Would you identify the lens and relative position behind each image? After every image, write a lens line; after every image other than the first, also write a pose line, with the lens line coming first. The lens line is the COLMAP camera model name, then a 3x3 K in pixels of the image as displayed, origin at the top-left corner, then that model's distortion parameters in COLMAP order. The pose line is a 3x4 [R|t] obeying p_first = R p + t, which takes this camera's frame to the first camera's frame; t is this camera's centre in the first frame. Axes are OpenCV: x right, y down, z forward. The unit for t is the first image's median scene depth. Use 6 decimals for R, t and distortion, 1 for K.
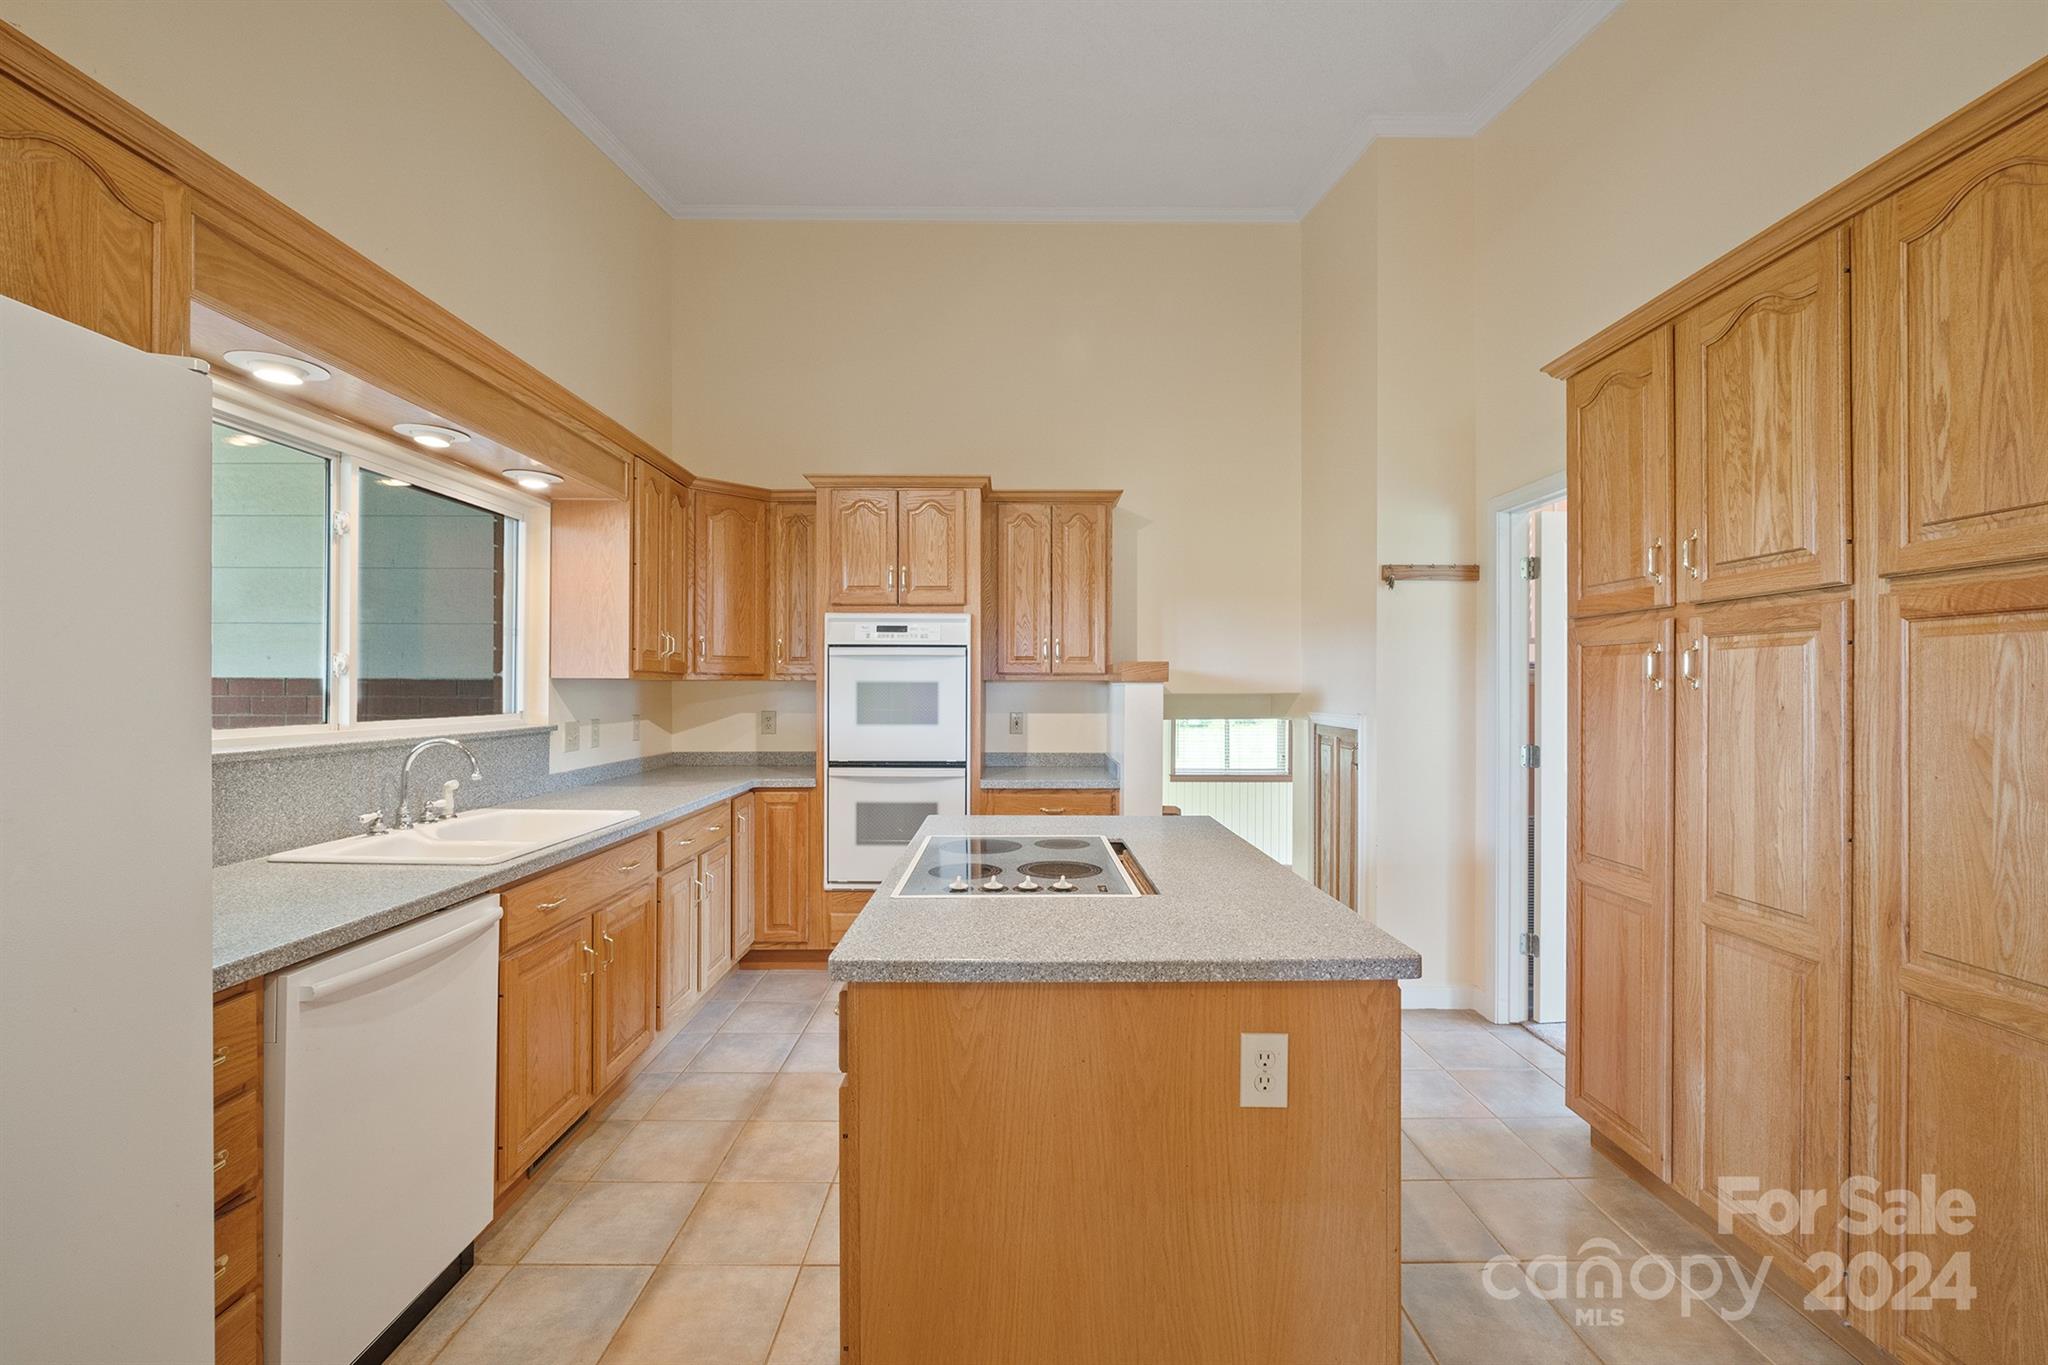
lens RADIAL K [[863.6, 0, 1024.0], [0, 863.6, 682.5], [0, 0, 1]] dist [-0.001961, -0.000506]
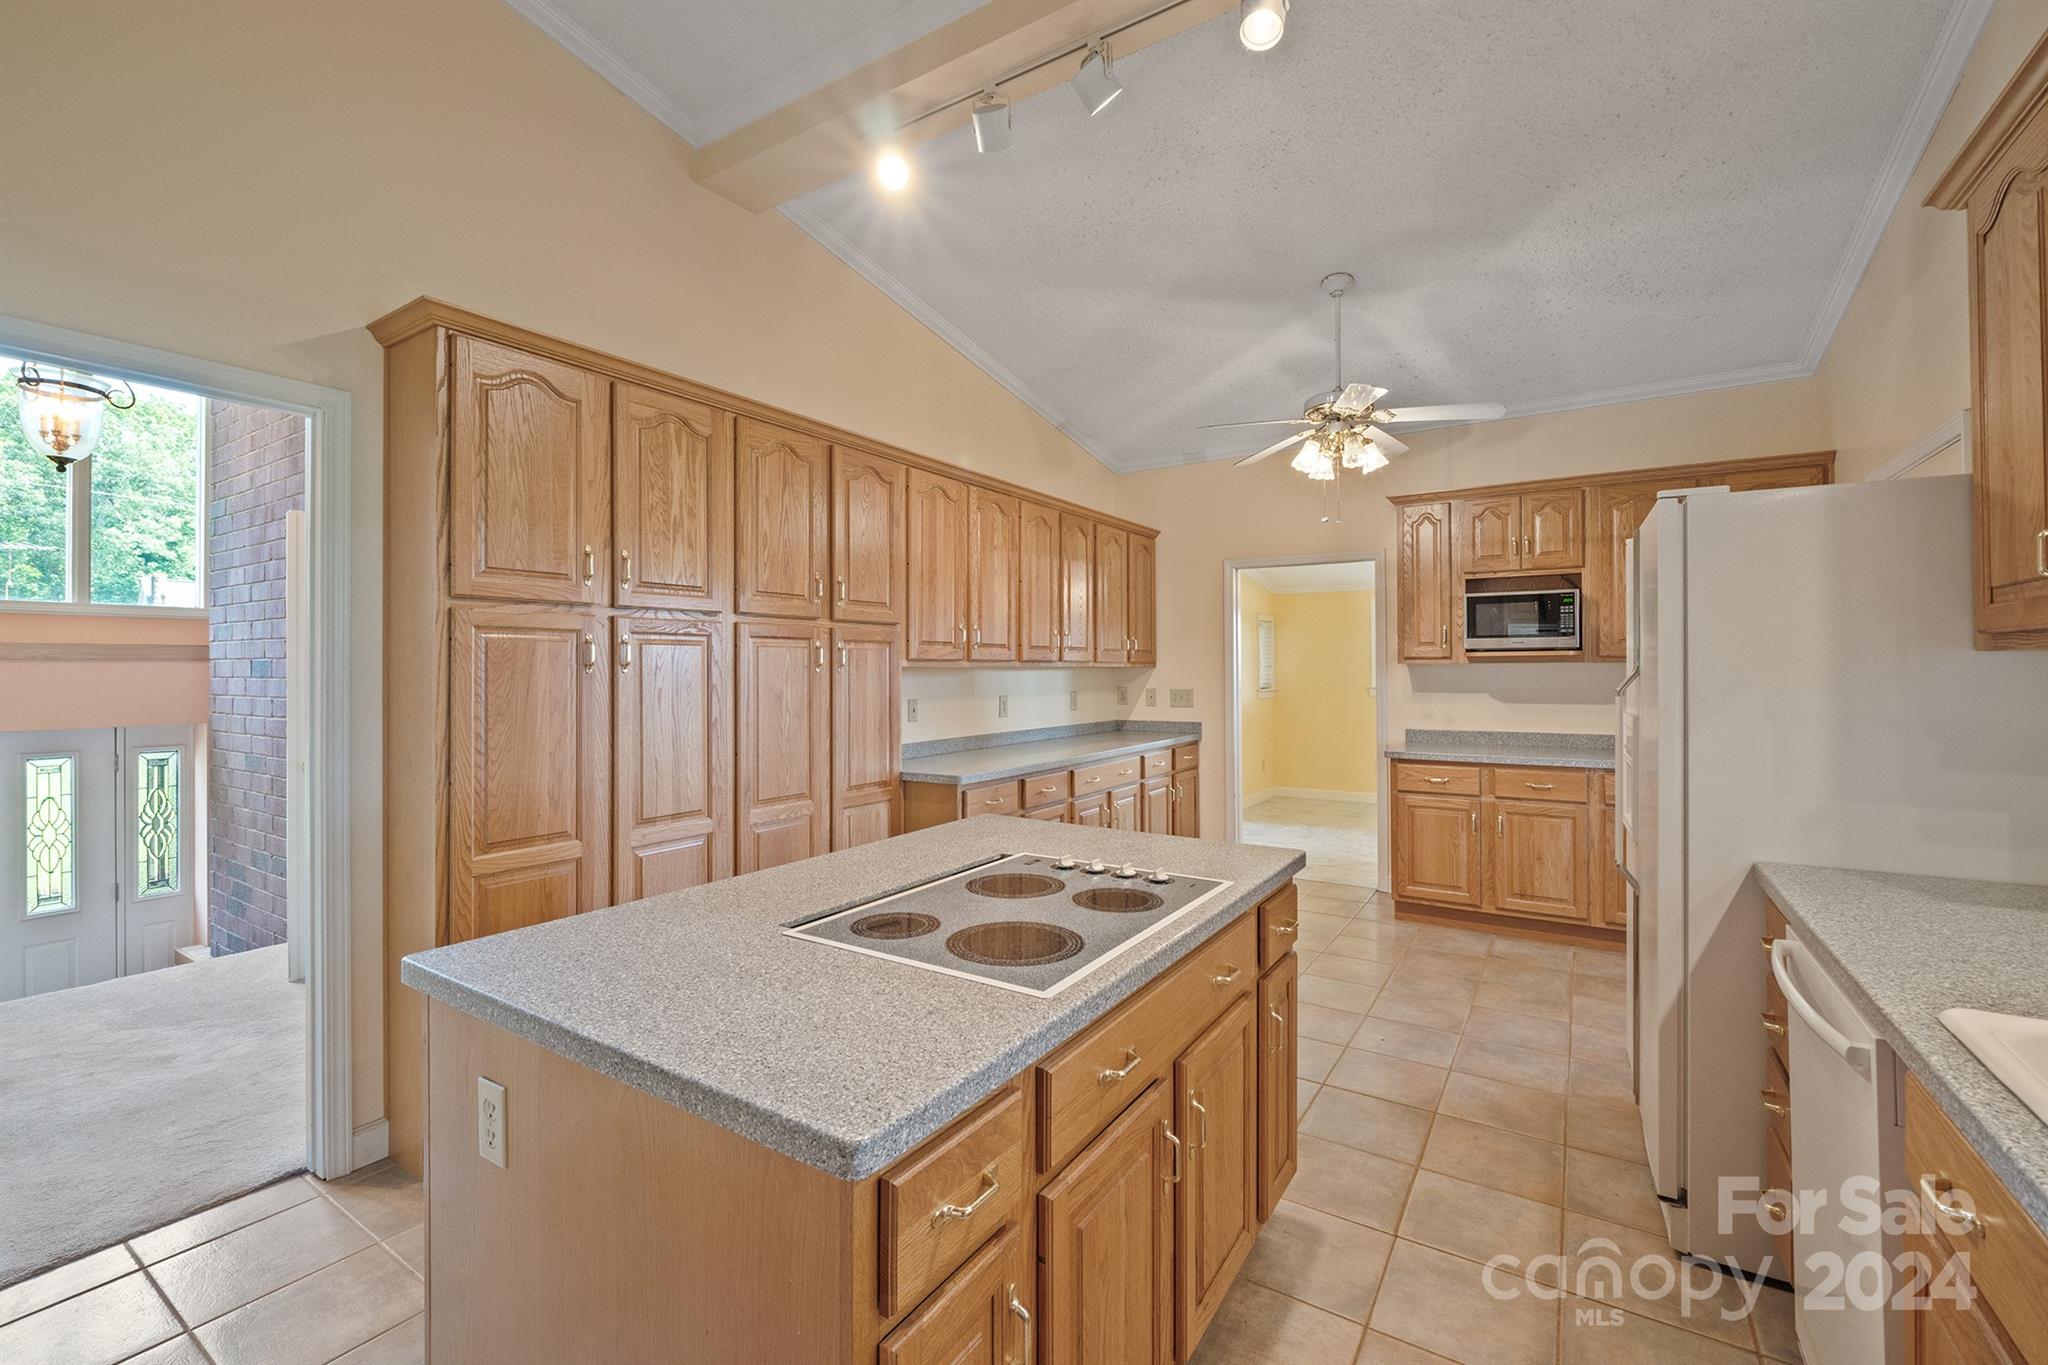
lens RADIAL K [[873.2, 0, 1028.3], [0, 873.2, 666.4], [0, 0, 1]] dist [-0.002011, -0.000349]
pose [[-0.835711, 0.001102, 0.549169, -0.507088], [-0.004007, 0.999959, -0.008104, 0.007798], [-0.549156, -0.008973, -0.835672, 1.910660]]
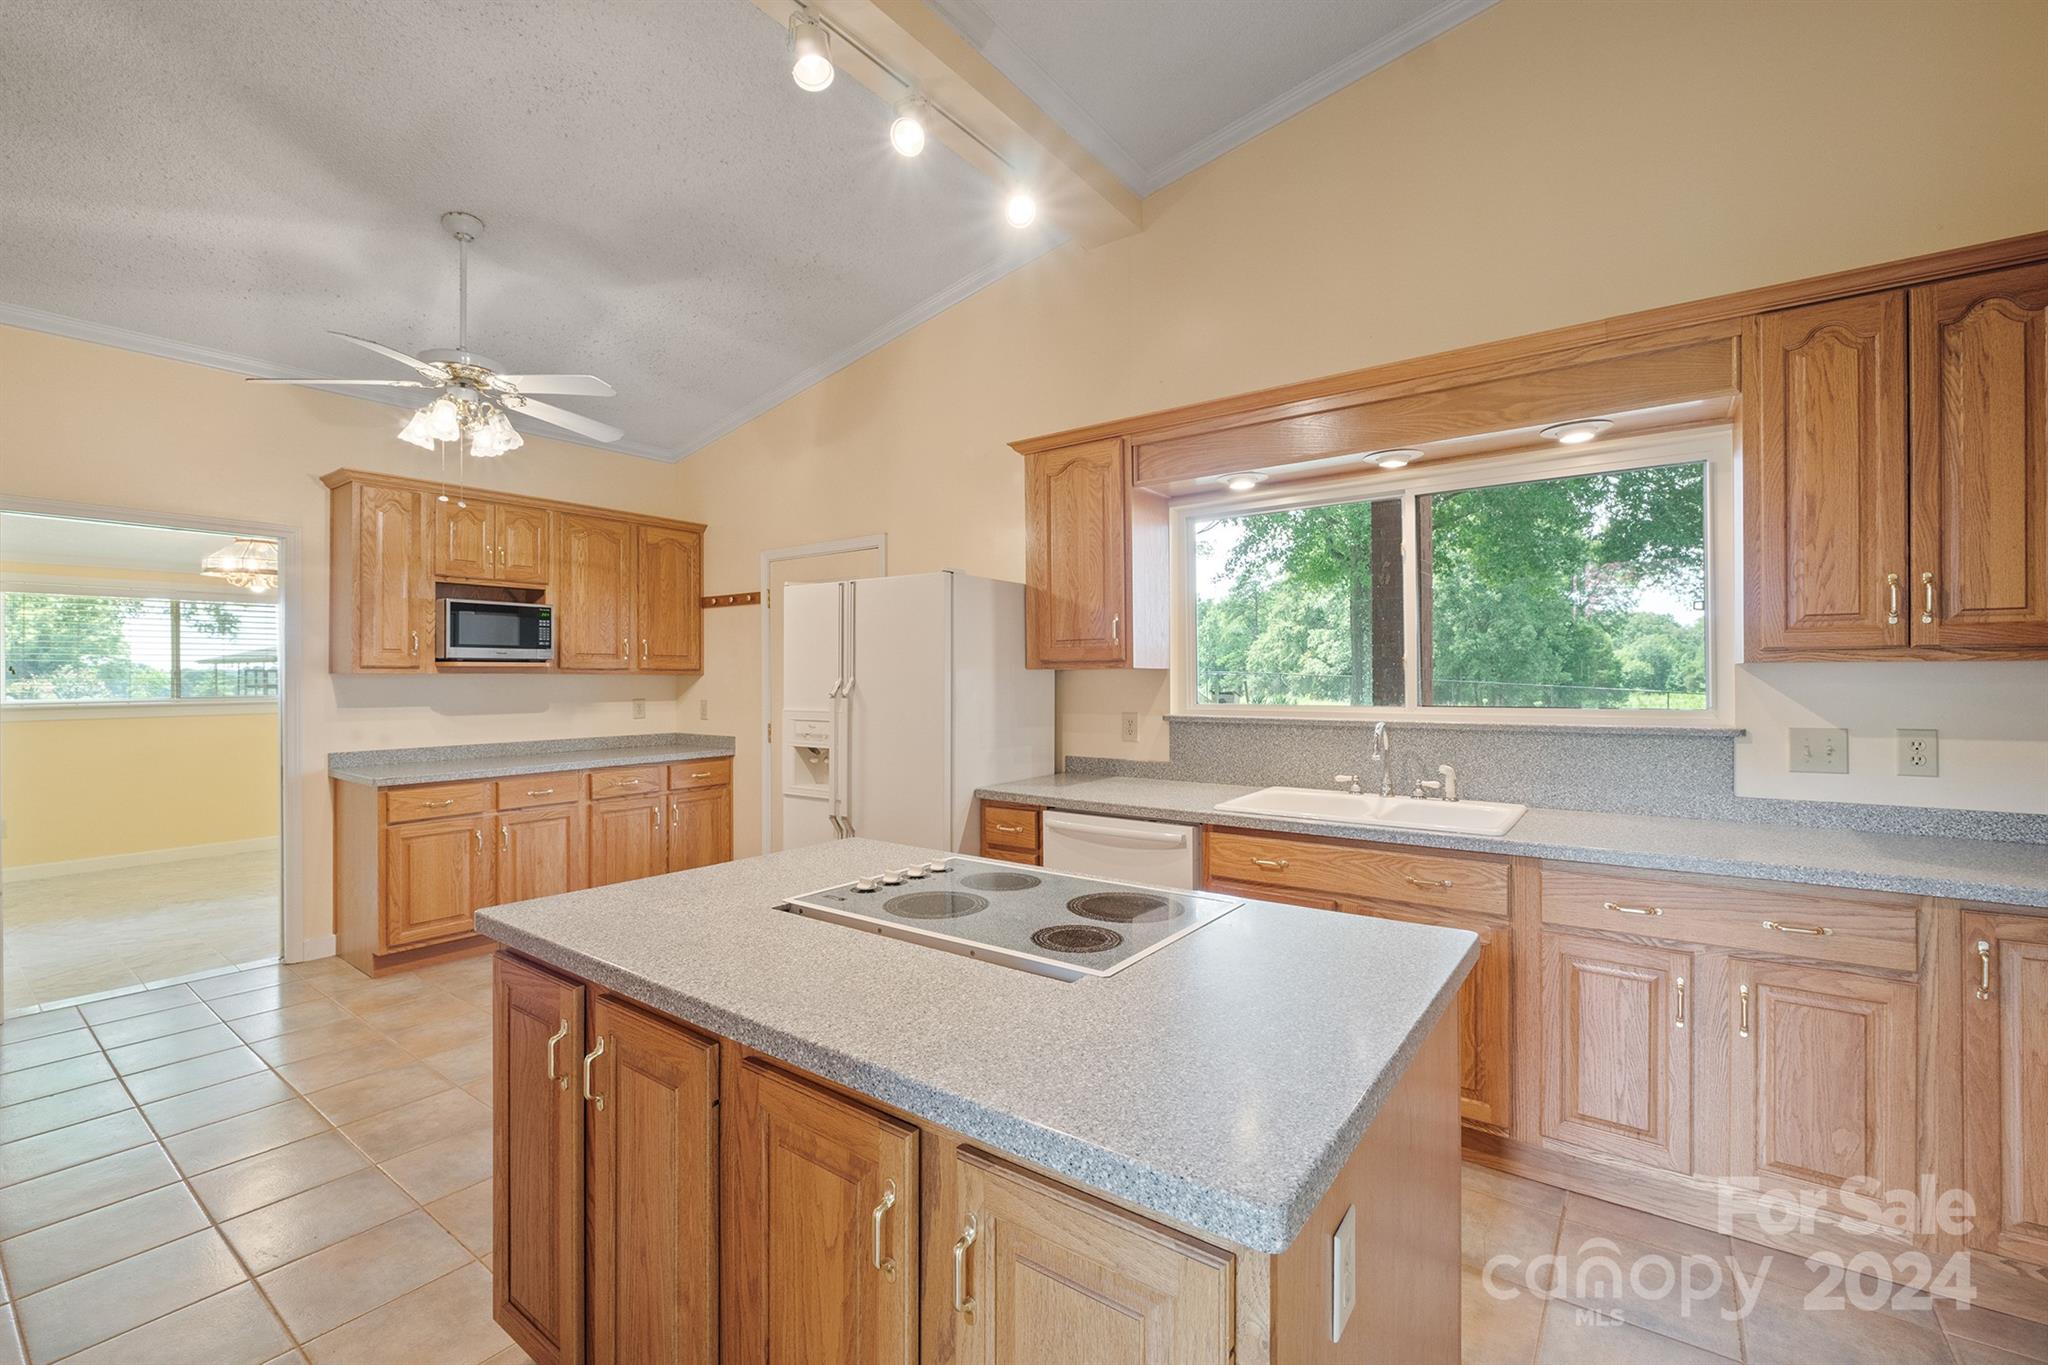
lens RADIAL K [[863.6, 0, 1024.0], [0, 863.6, 682.5], [0, 0, 1]] dist [-0.001961, -0.000506]
pose [[-0.594850, 0.002789, -0.803832, 0.716971], [0.007542, 0.999969, -0.002112, 0.013098], [0.803801, -0.007319, -0.594853, 1.720325]]
